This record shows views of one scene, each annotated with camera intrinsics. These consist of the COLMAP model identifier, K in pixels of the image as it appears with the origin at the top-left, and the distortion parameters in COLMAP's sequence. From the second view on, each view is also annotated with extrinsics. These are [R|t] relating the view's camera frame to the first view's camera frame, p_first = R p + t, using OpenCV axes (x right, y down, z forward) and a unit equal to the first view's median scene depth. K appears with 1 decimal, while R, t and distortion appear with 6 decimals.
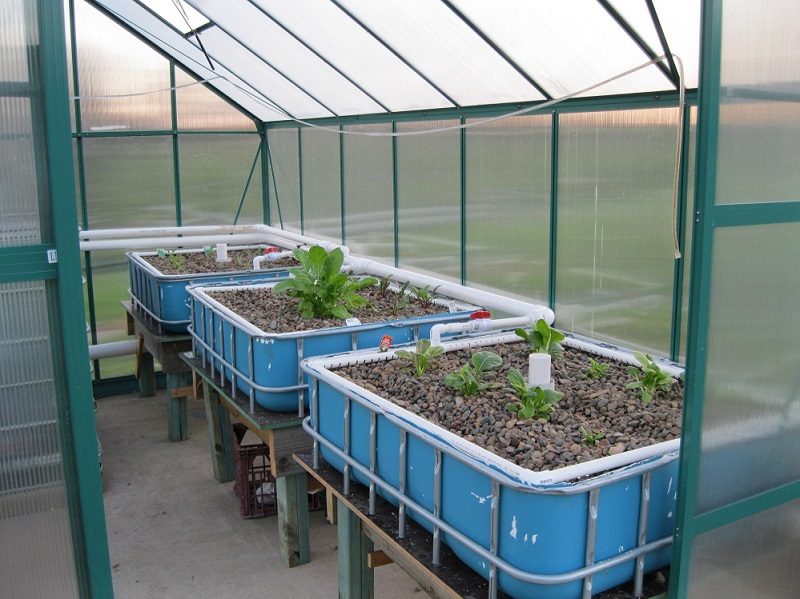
lens RADIAL K [[812.2, 0, 400.0], [0, 812.2, 299.5], [0, 0, 1]] dist [-0.096688, 0.011824]
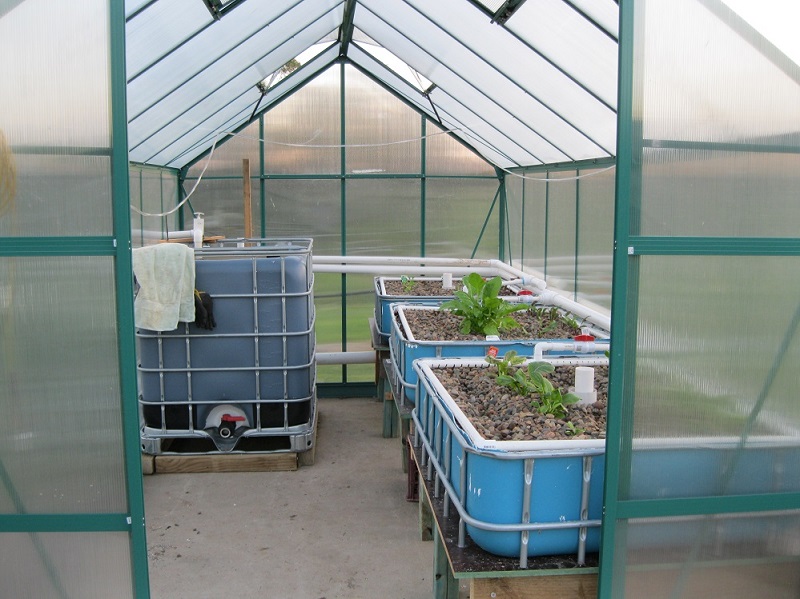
lens RADIAL K [[812.2, 0, 400.0], [0, 812.2, 299.5], [0, 0, 1]] dist [-0.096688, 0.011824]
pose [[0.916655, 0.066733, -0.394069, 0.199395], [-0.088387, 0.995397, -0.037036, 0.019204], [0.389784, 0.068779, 0.918334, -0.093106]]
